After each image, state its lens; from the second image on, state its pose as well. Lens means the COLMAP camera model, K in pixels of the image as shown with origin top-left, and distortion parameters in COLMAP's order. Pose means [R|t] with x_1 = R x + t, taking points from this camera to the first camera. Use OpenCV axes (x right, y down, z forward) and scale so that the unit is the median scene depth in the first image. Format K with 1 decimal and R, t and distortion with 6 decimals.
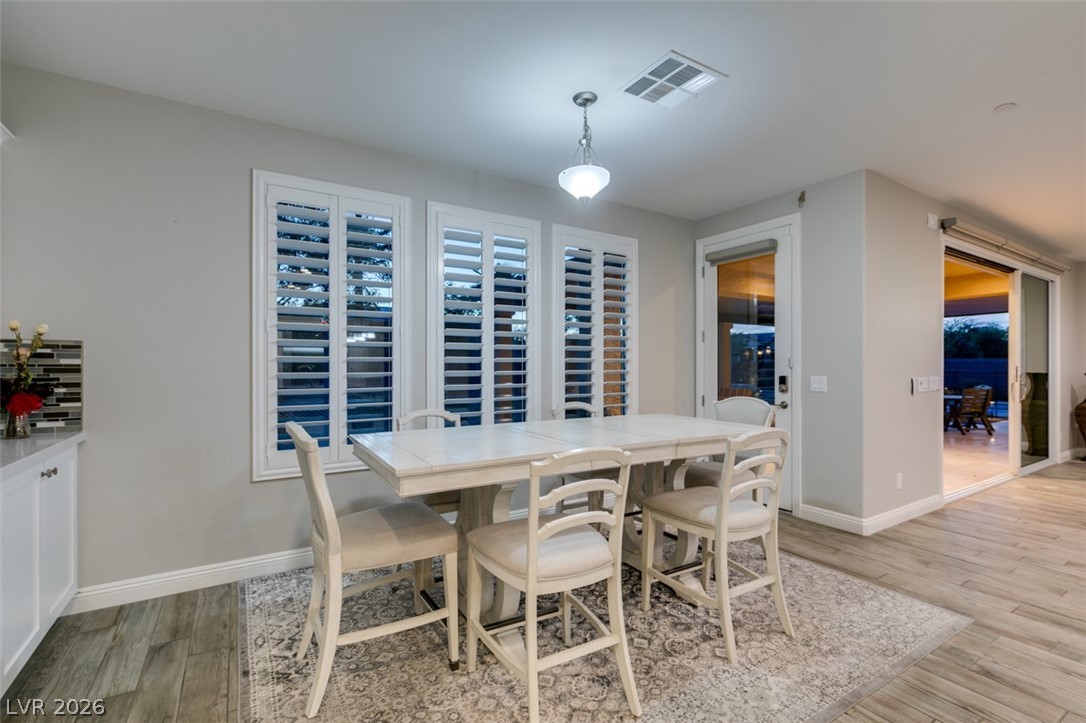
lens RADIAL K [[488.3, 0, 542.5], [0, 488.3, 362.8], [0, 0, 1]] dist [-0.001476, 0.001581]
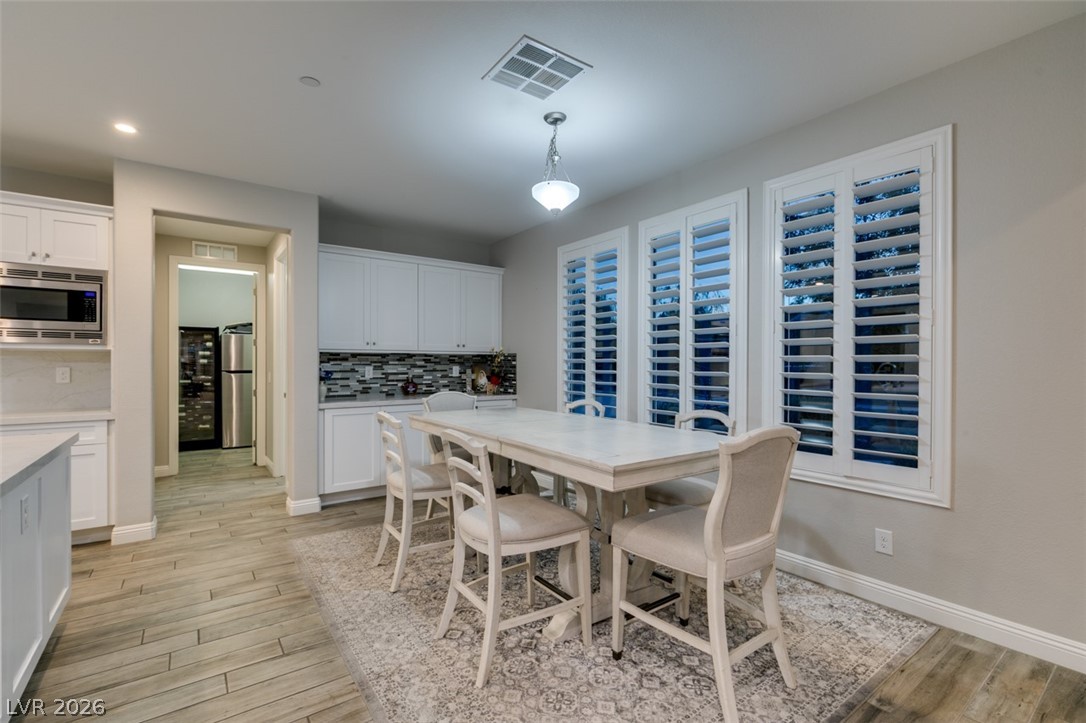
lens RADIAL K [[488.3, 0, 539.6], [0, 488.3, 363.7], [0, 0, 1]] dist [-0.001476, 0.001581]
pose [[0.061053, -0.005009, -0.998122, 1.008729], [-0.003531, 0.999980, -0.005234, 0.008970], [0.998128, 0.003844, 0.061034, 0.782955]]
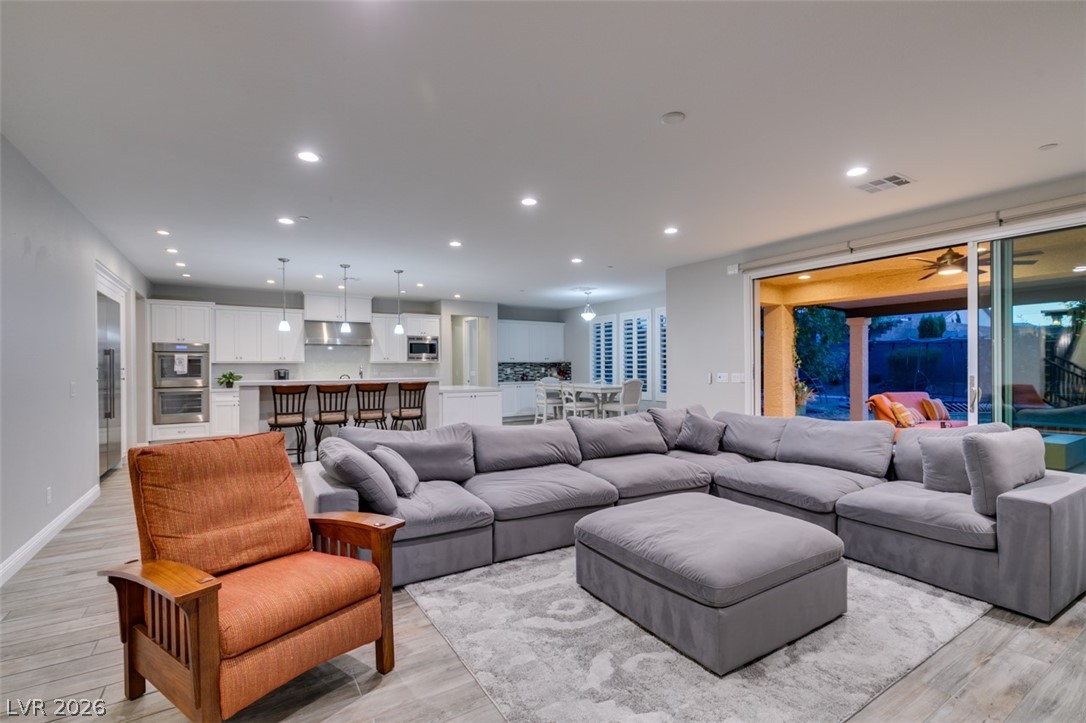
lens RADIAL K [[488.3, 0, 536.7], [0, 488.3, 369.2], [0, 0, 1]] dist [-0.001476, 0.001581]
pose [[-0.013075, 0.000004, -0.999915, 3.170673], [0.002454, 0.999997, -0.000028, 0.021362], [0.999912, -0.002455, -0.013075, 0.580685]]
